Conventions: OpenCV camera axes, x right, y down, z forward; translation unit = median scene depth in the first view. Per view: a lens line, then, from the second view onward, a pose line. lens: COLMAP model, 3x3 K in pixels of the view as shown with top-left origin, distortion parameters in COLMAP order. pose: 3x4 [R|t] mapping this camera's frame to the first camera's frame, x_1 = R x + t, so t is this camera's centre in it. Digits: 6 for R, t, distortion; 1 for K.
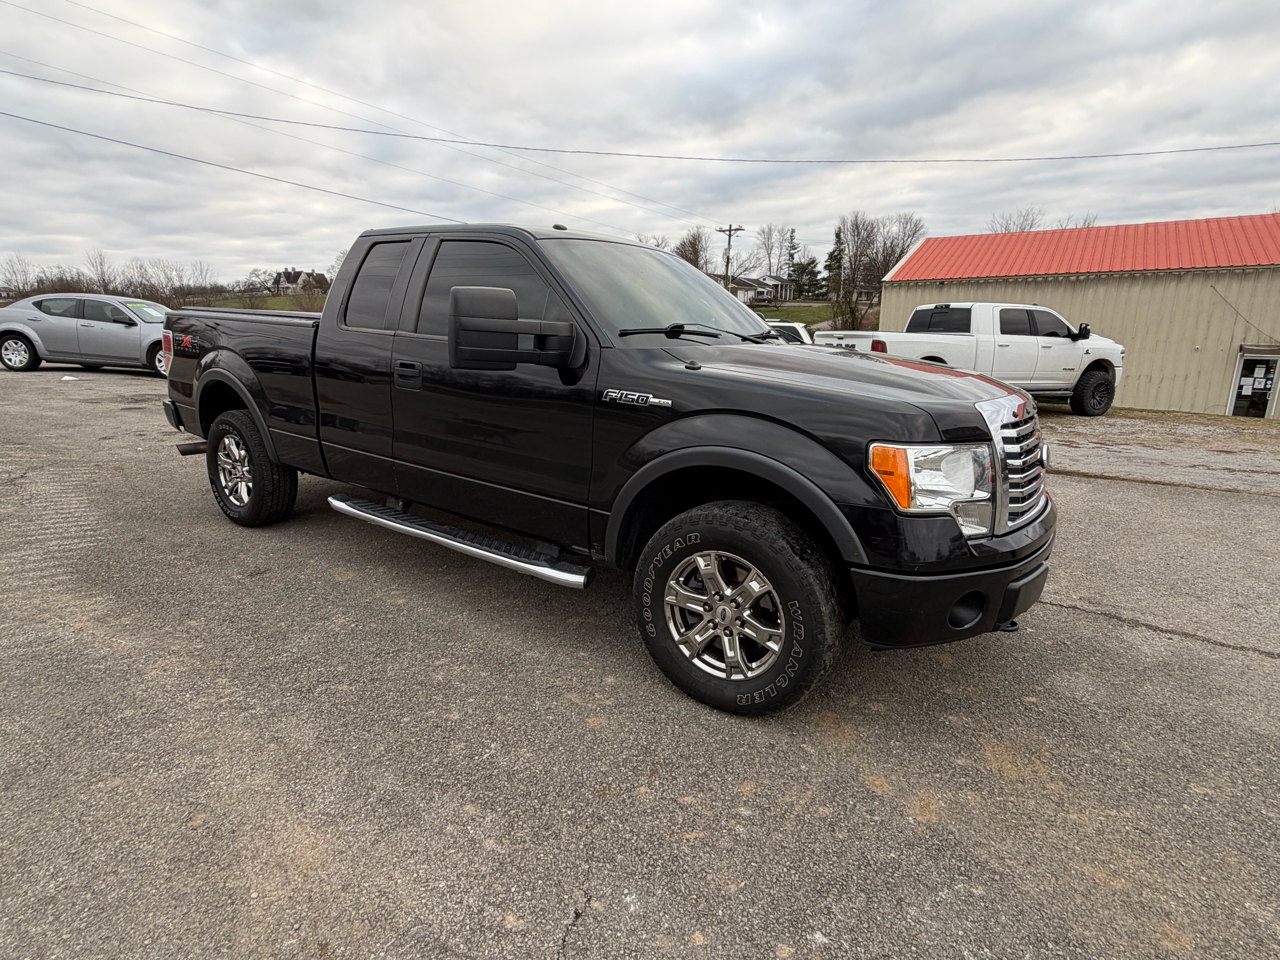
lens RADIAL K [[650.7, 0, 633.0], [0, 650.7, 468.0], [0, 0, 1]] dist [0.002903, -0.000950]
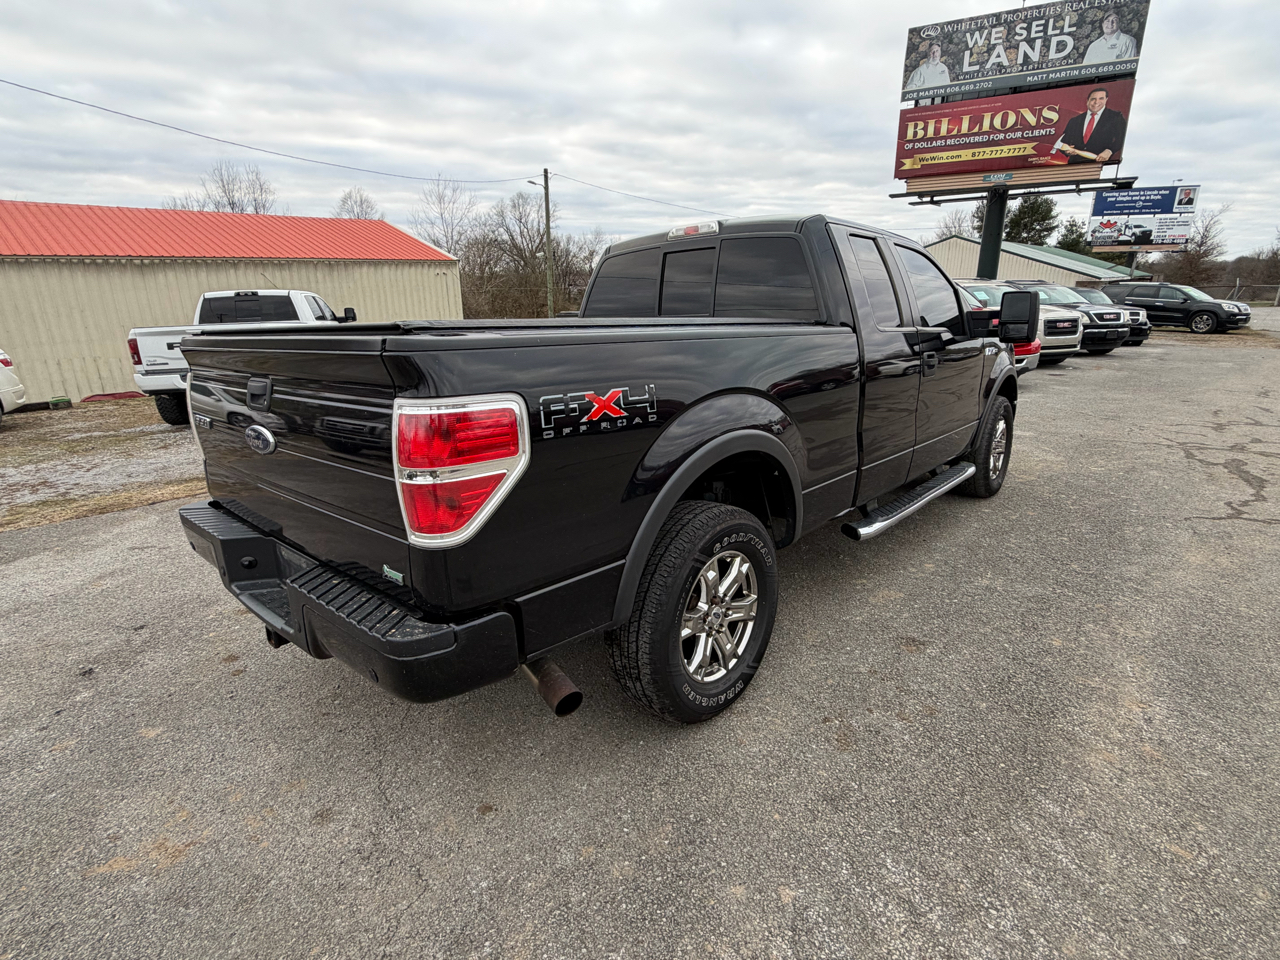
lens RADIAL K [[653.0, 0, 635.1], [0, 653.0, 461.6], [0, 0, 1]] dist [0.000253, 0.000076]
pose [[0.129269, -0.252721, 0.958865, -0.427938], [0.238344, 0.946549, 0.217343, -0.097389], [-0.962539, 0.200444, 0.182594, 0.365207]]
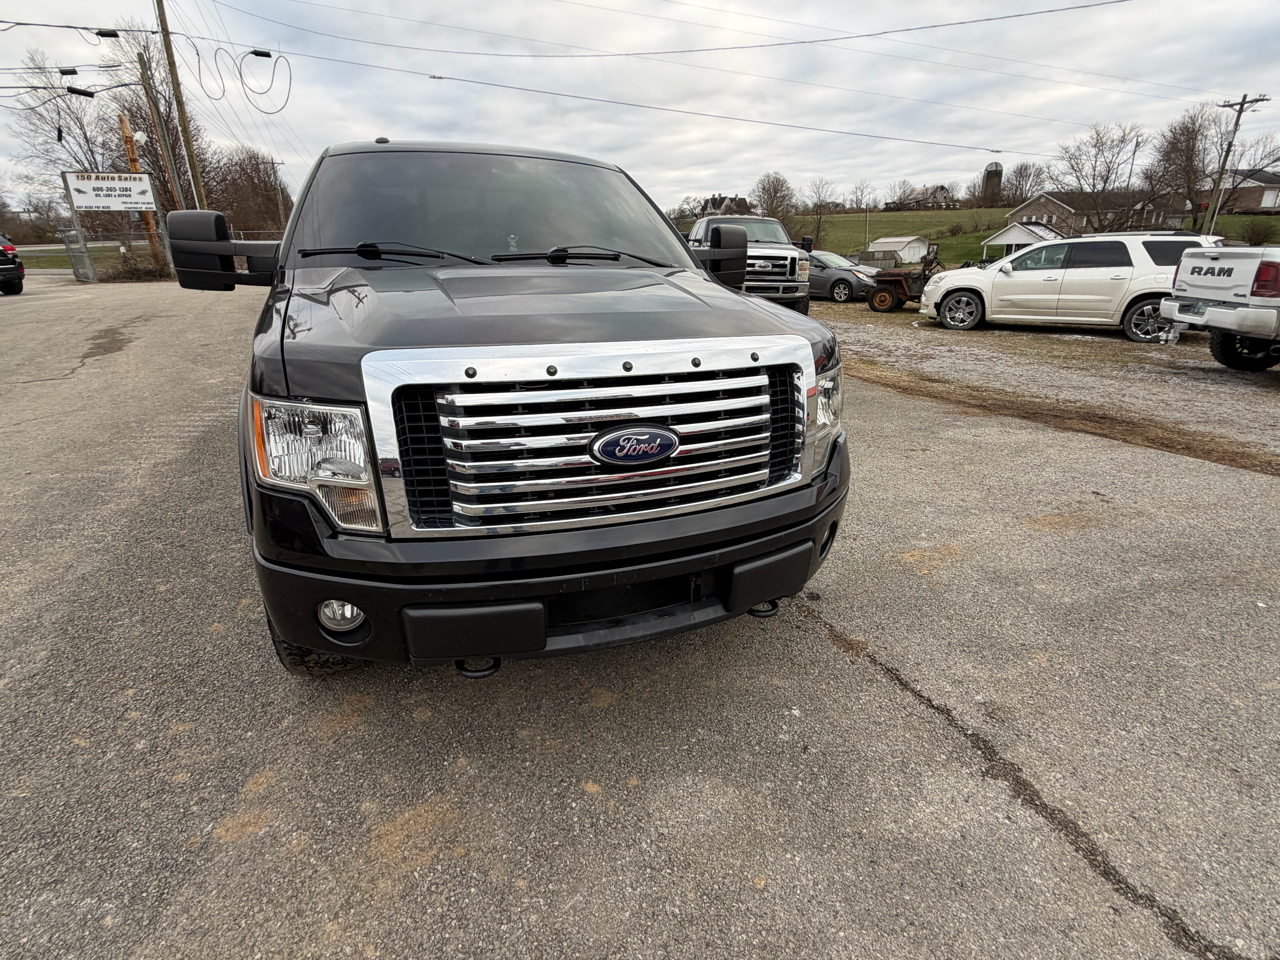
lens RADIAL K [[653.0, 0, 635.1], [0, 653.0, 461.6], [0, 0, 1]] dist [0.000253, 0.000076]
pose [[0.829693, 0.160437, -0.534668, 0.216771], [-0.105561, 0.985620, 0.131945, -0.019467], [0.548149, -0.053034, 0.834698, 0.102926]]
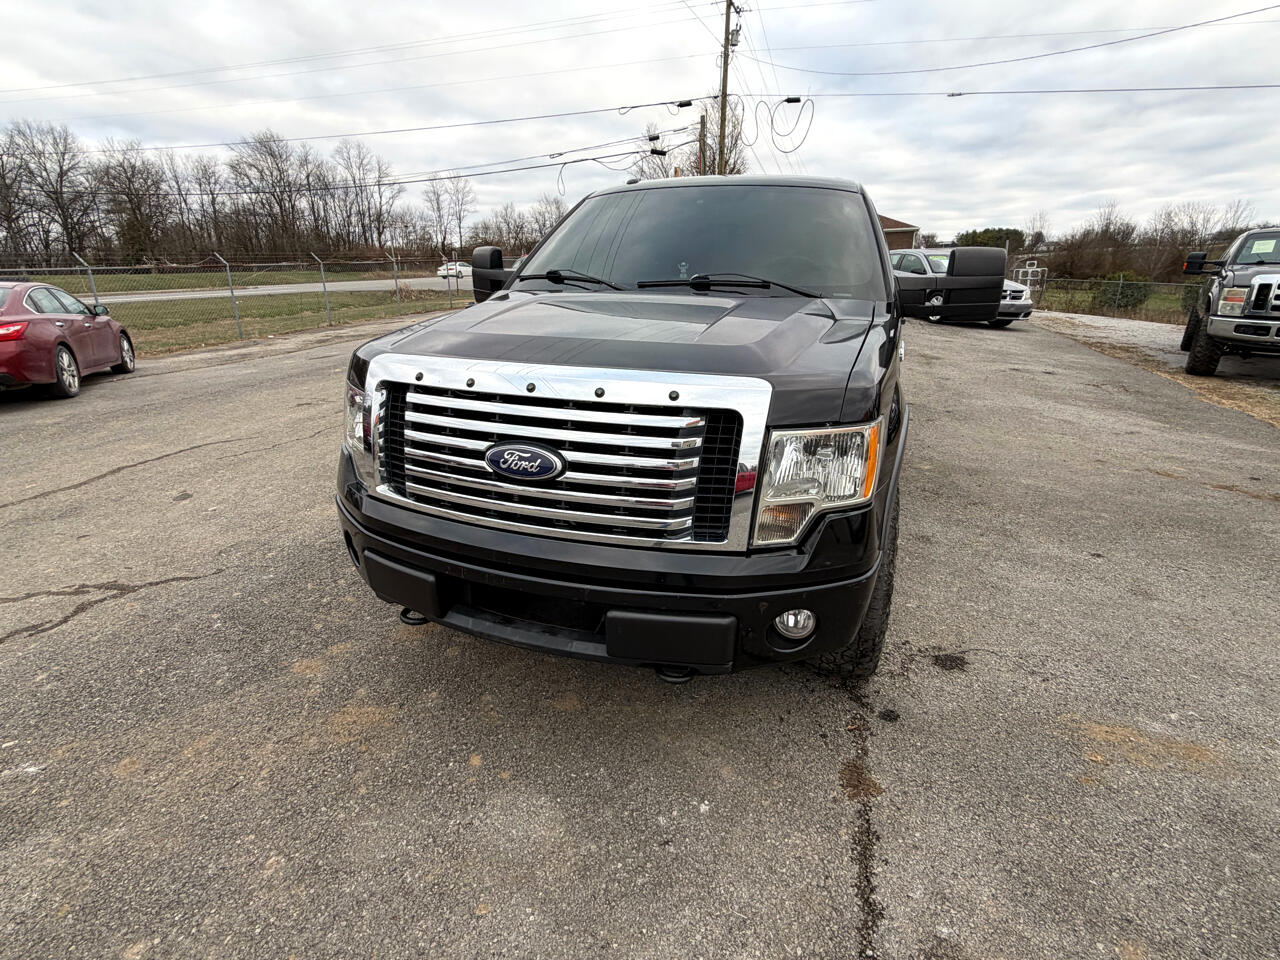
lens RADIAL K [[652.6, 0, 636.4], [0, 652.6, 461.1], [0, 0, 1]] dist [-0.000429, 0.000262]
pose [[0.265341, 0.258396, -0.928884, 0.288417], [-0.201010, 0.957074, 0.208819, -0.041300], [0.942968, 0.131306, 0.305891, 0.200610]]
